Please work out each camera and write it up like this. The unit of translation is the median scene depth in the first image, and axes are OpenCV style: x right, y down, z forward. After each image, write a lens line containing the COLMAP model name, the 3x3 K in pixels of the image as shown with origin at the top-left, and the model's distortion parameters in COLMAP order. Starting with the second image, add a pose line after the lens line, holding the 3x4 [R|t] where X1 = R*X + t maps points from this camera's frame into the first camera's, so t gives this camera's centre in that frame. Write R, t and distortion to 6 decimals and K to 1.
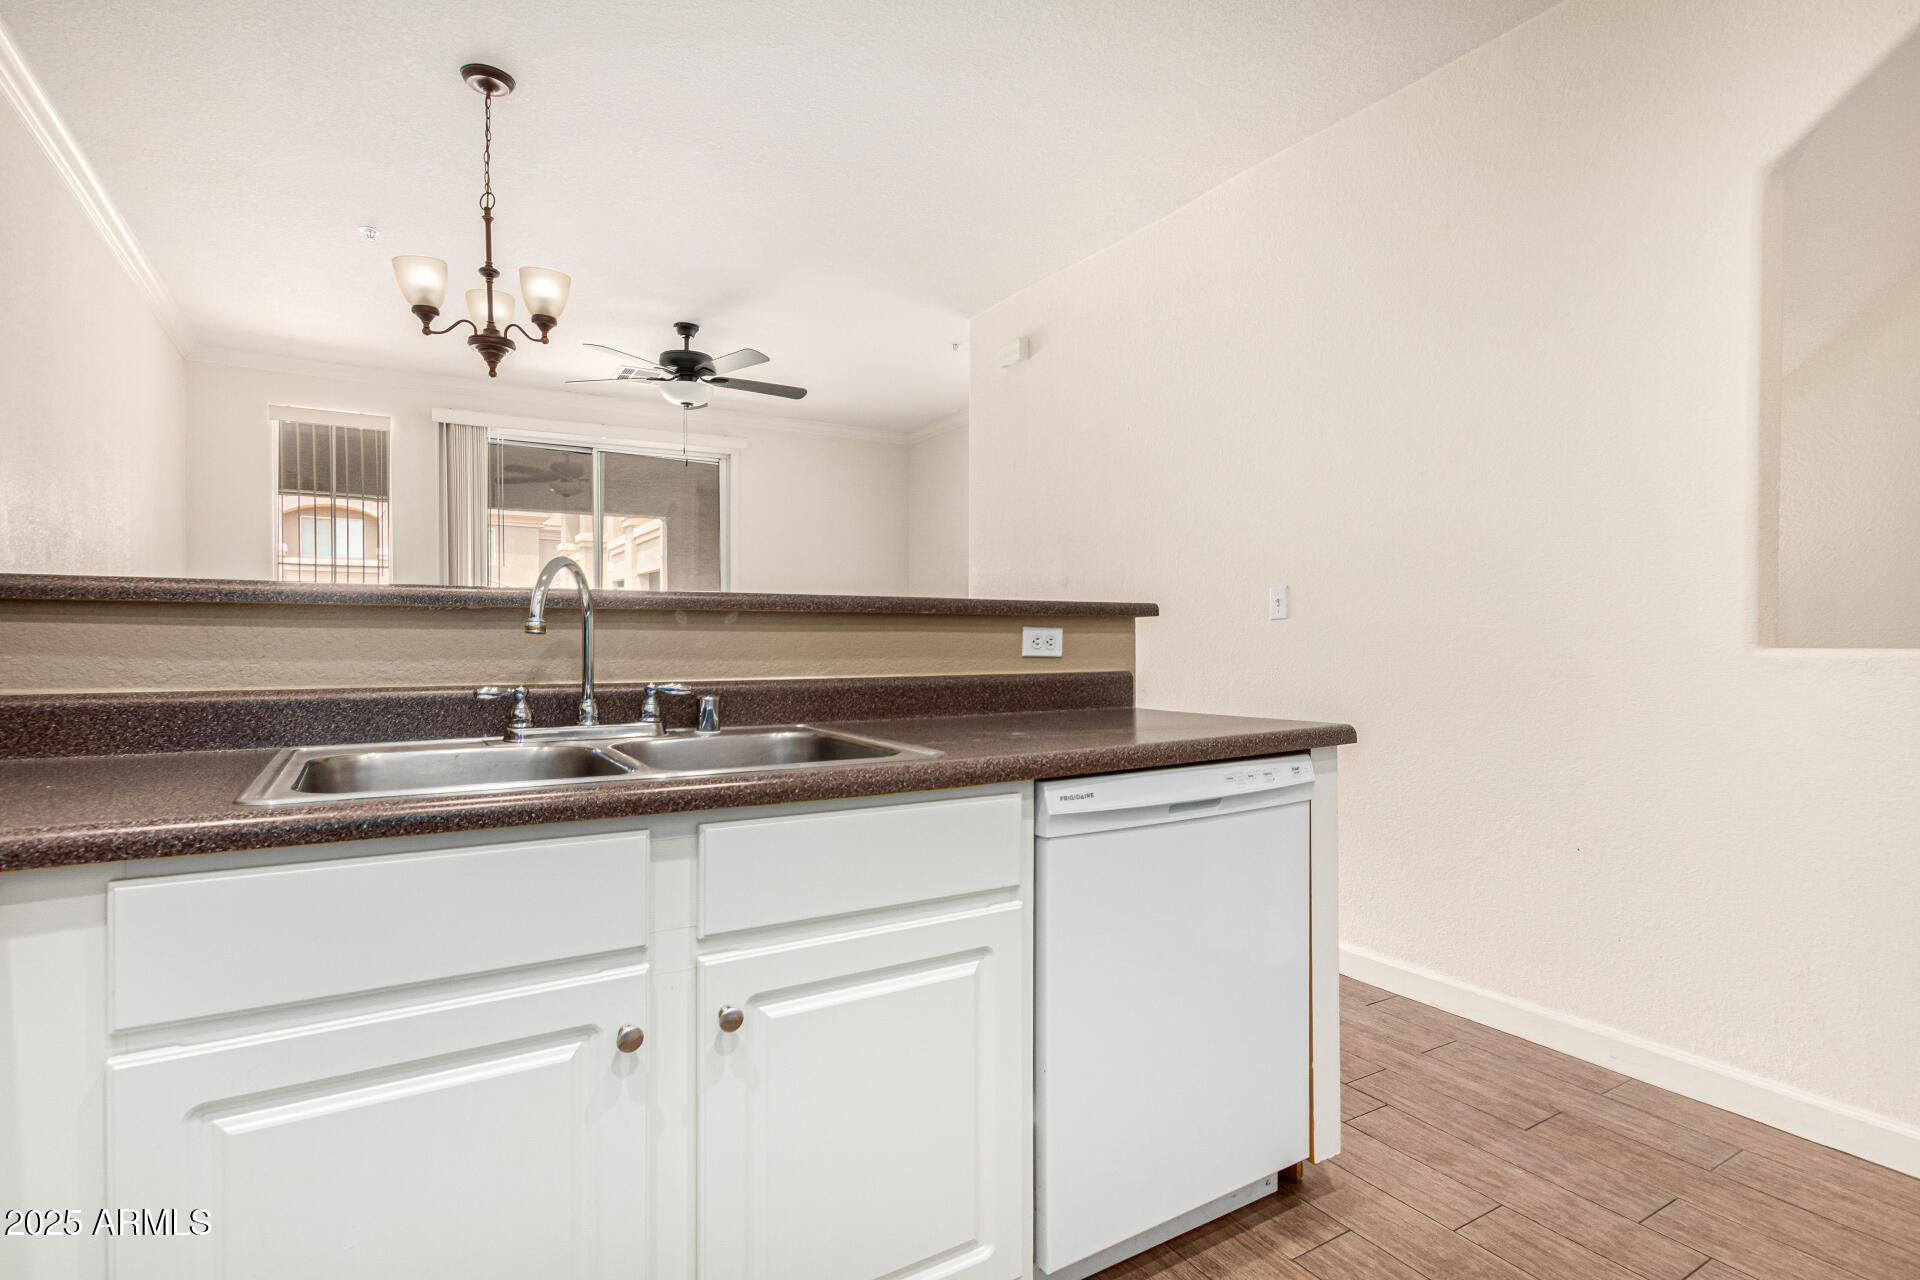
lens RADIAL K [[943.2, 0, 954.7], [0, 943.2, 641.0], [0, 0, 1]] dist [0.013179, 0.000148]
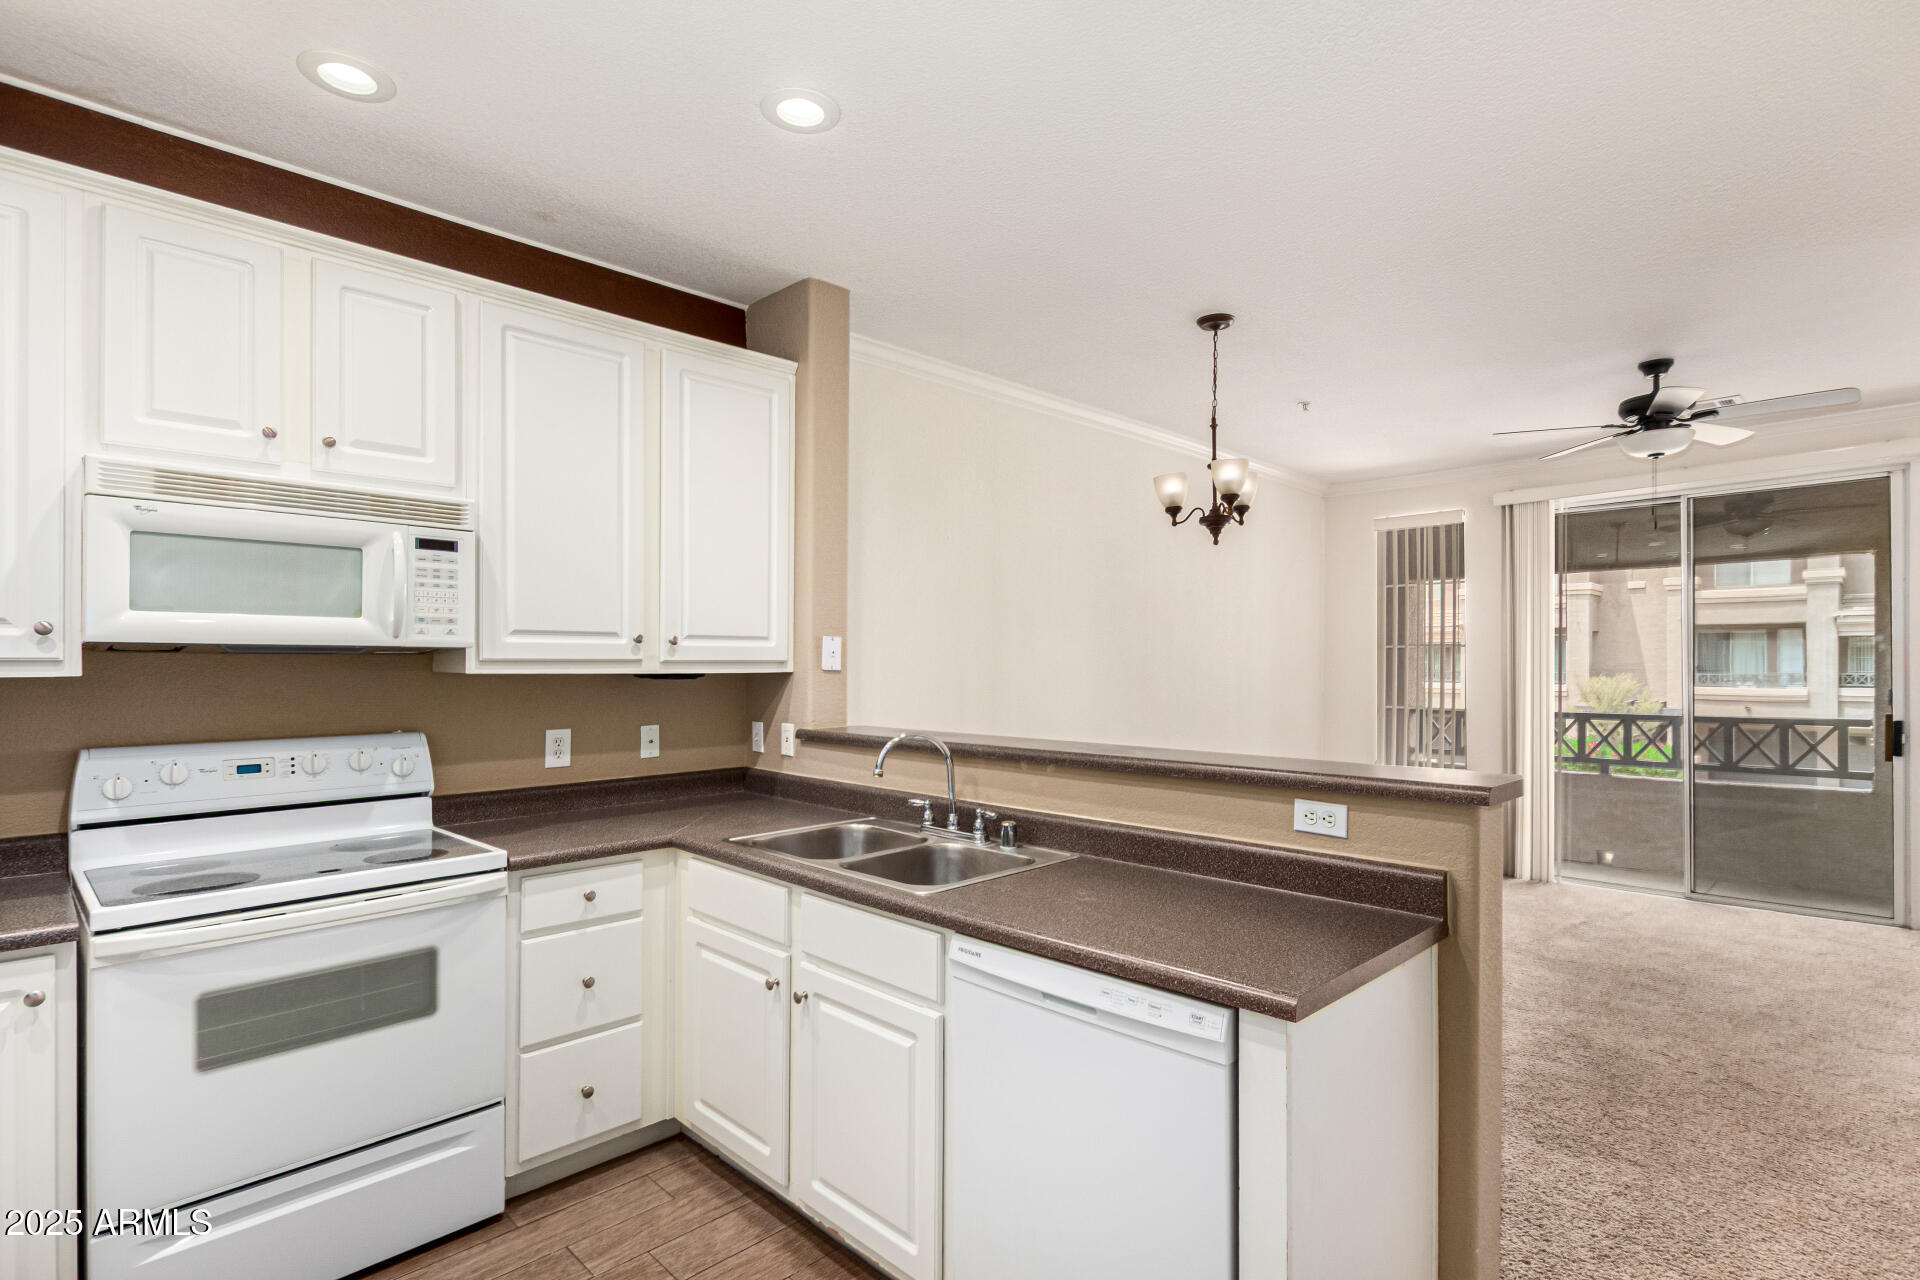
lens RADIAL K [[934.7, 0, 964.7], [0, 934.7, 661.4], [0, 0, 1]] dist [0.006684, -0.000058]
pose [[0.240818, -0.002370, -0.970567, 0.682238], [-0.000728, 0.999996, -0.002622, -0.112942], [0.970570, 0.001338, 0.240816, 0.348442]]
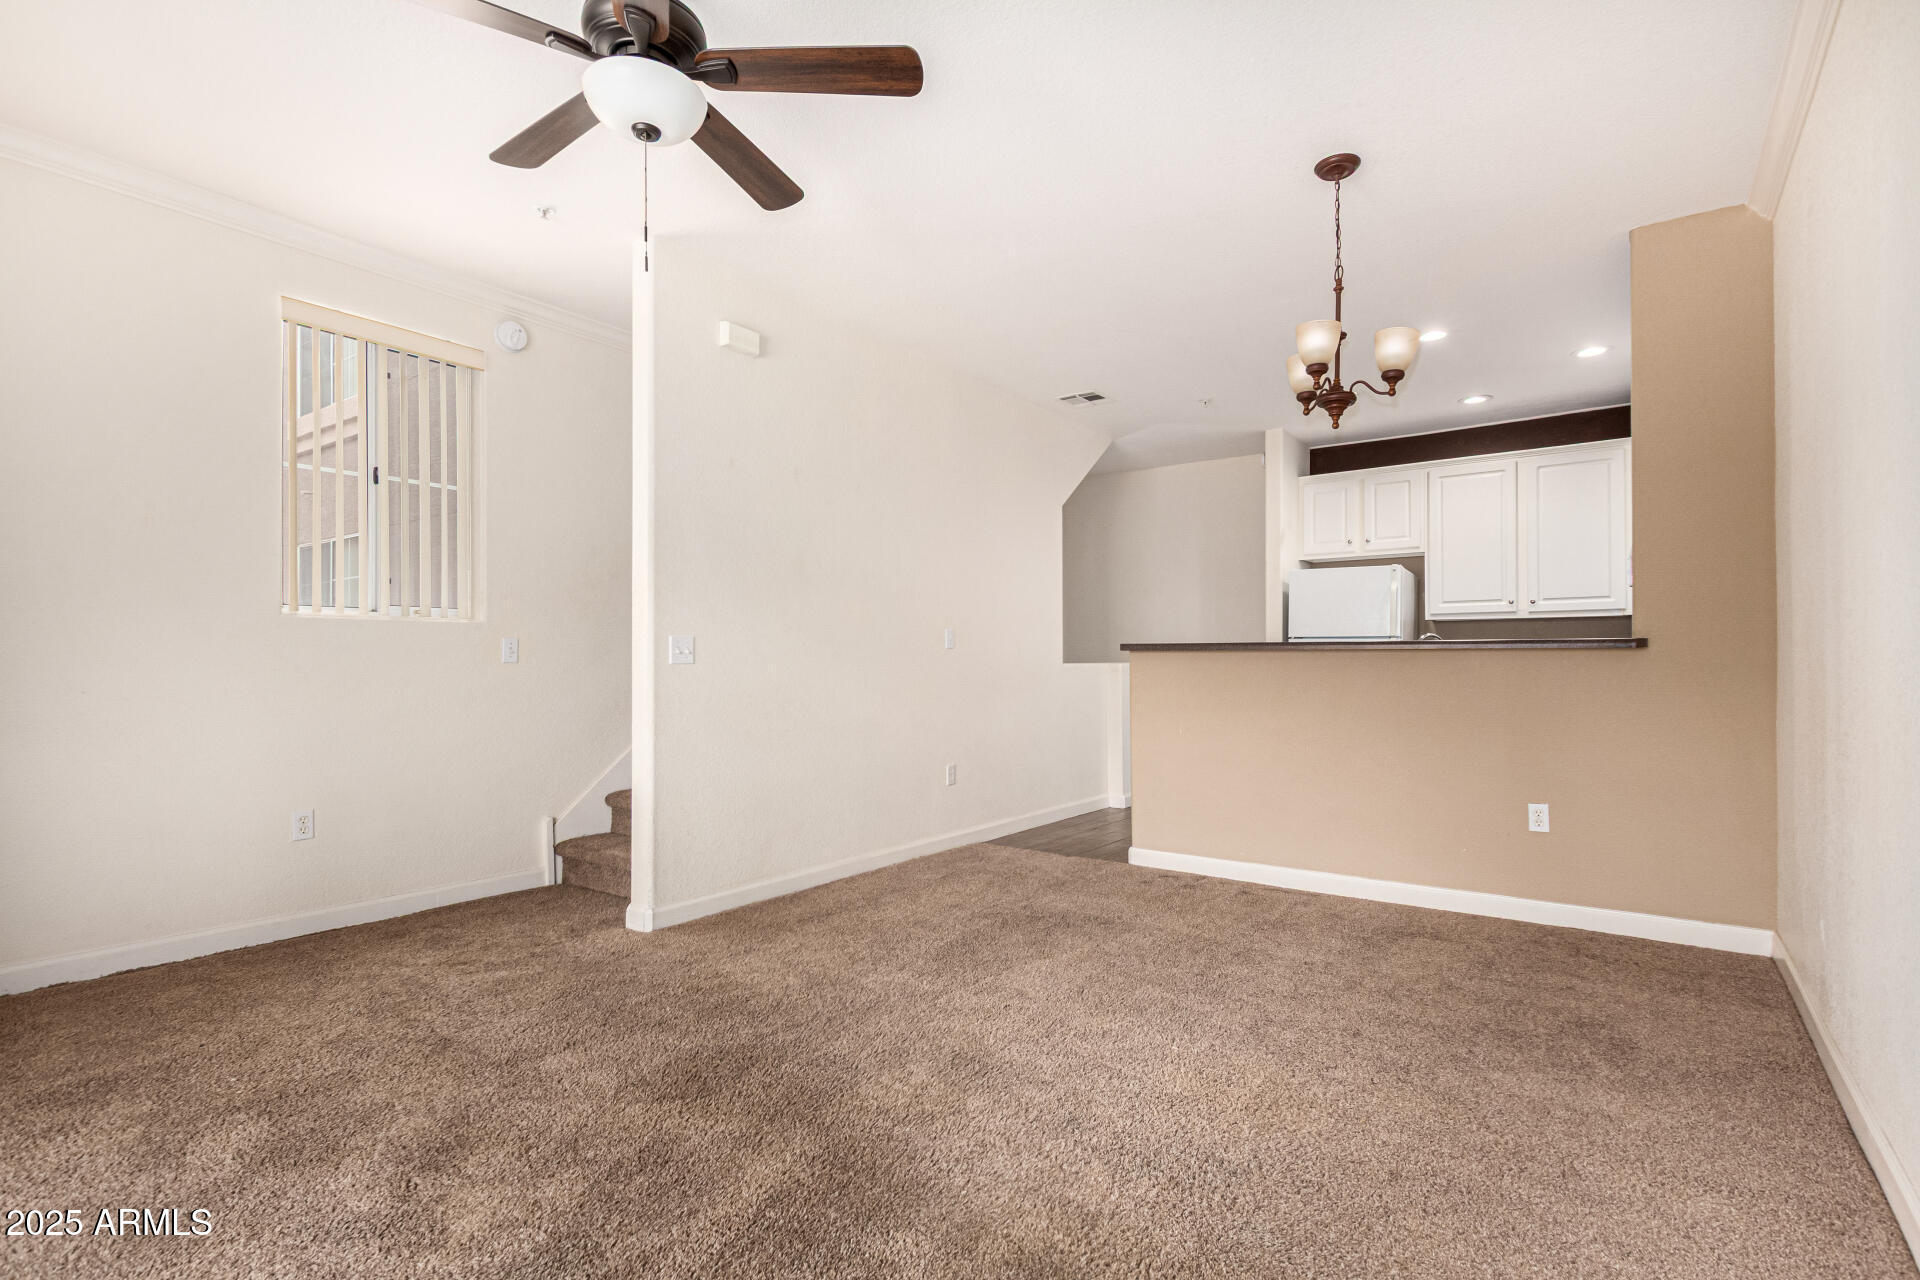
lens RADIAL K [[918.8, 0, 956.5], [0, 918.8, 656.6], [0, 0, 1]] dist [0.007672, 0.000286]
pose [[-0.383510, 0.002300, 0.923534, -1.325443], [-0.000153, 0.999997, -0.002554, -0.003592], [-0.923537, -0.001120, -0.383509, 1.832597]]
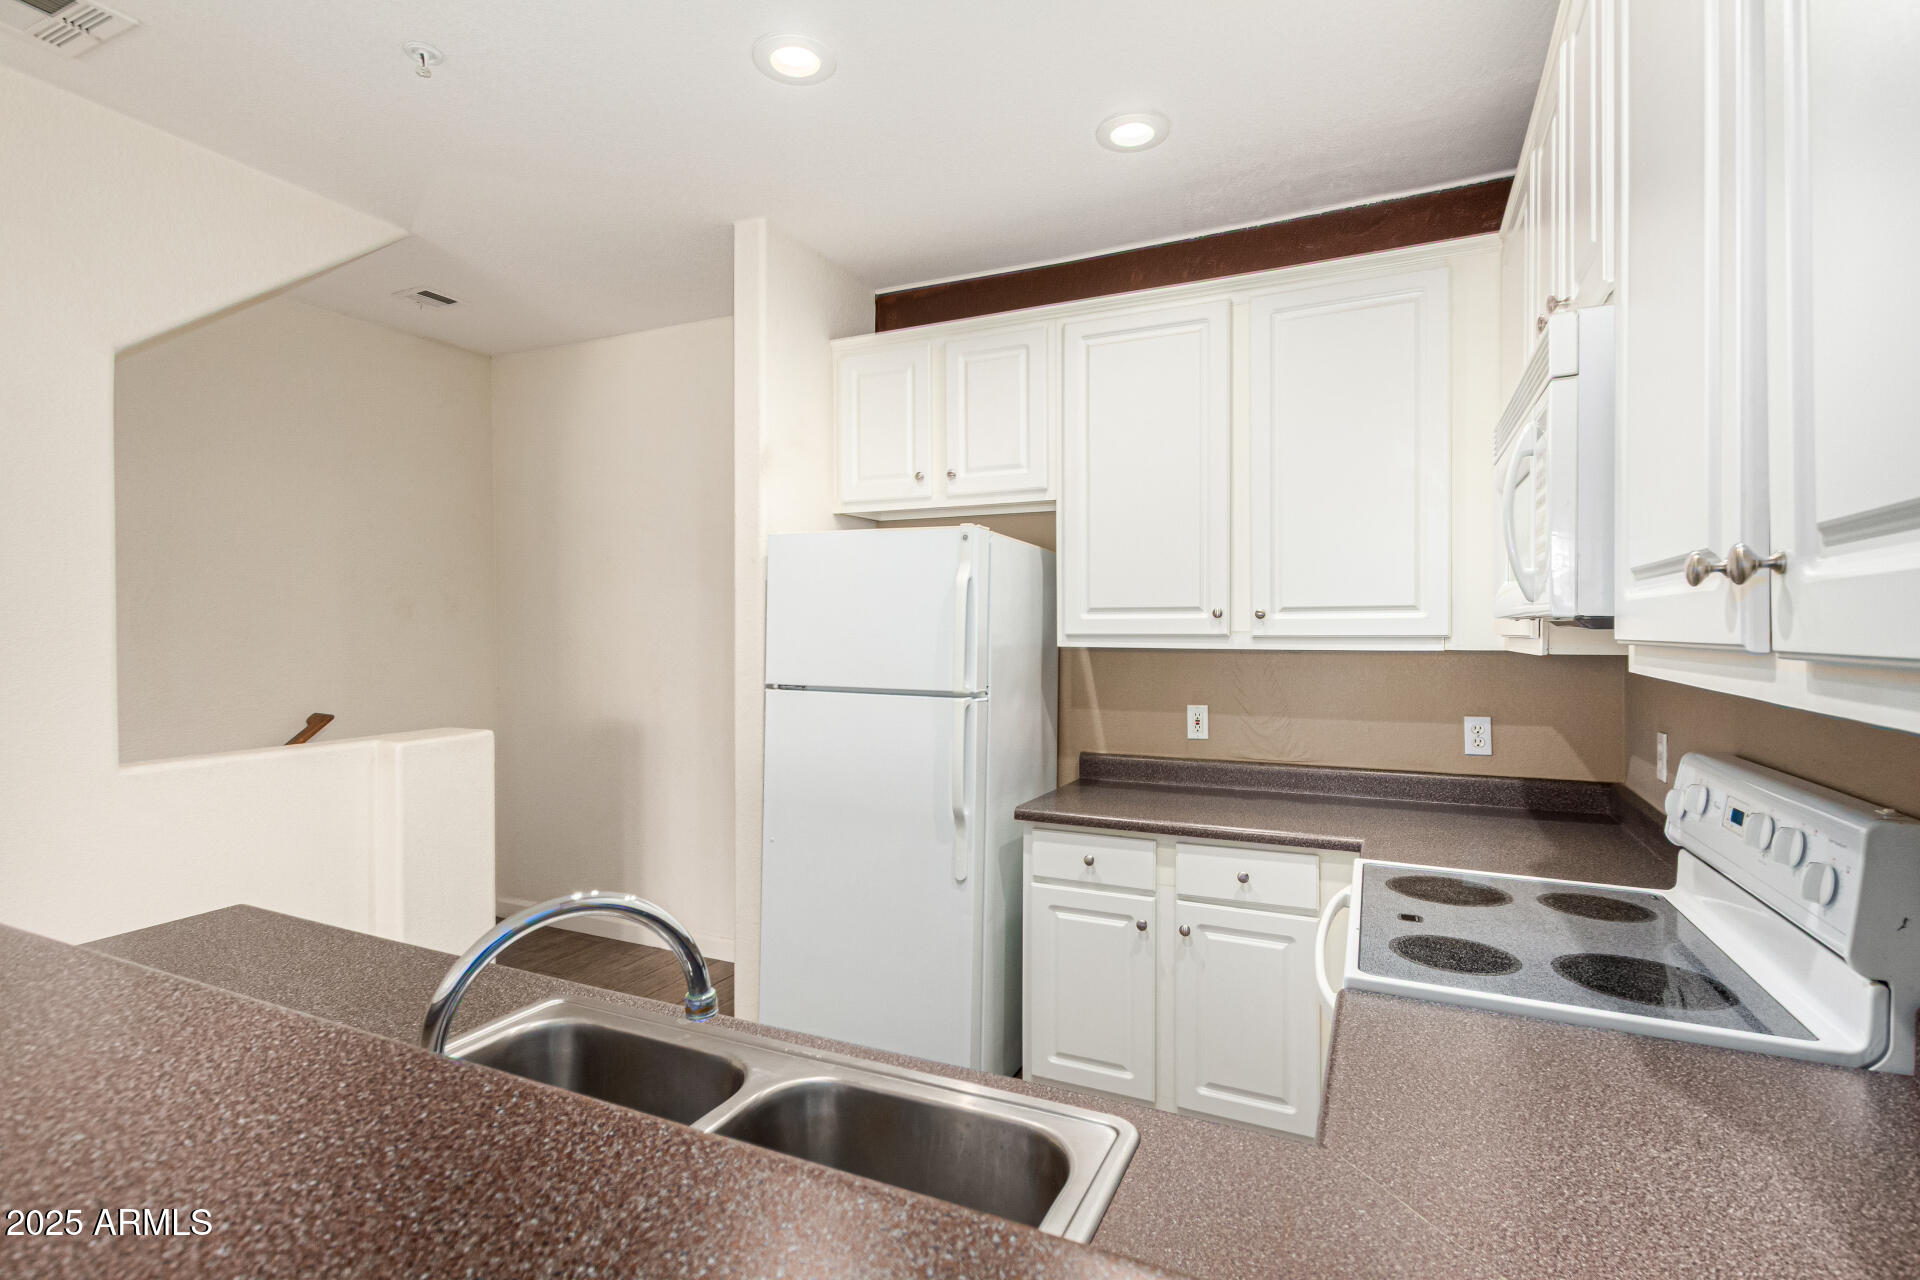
lens RADIAL K [[917.5, 0, 960.0], [0, 917.5, 640.0], [0, 0, 1]] dist [0.001652, 0.000023]
pose [[-0.546683, -0.014118, 0.837220, -0.497387], [-0.003510, 0.999888, 0.014569, -0.121902], [-0.837332, 0.005026, -0.546672, 0.568758]]
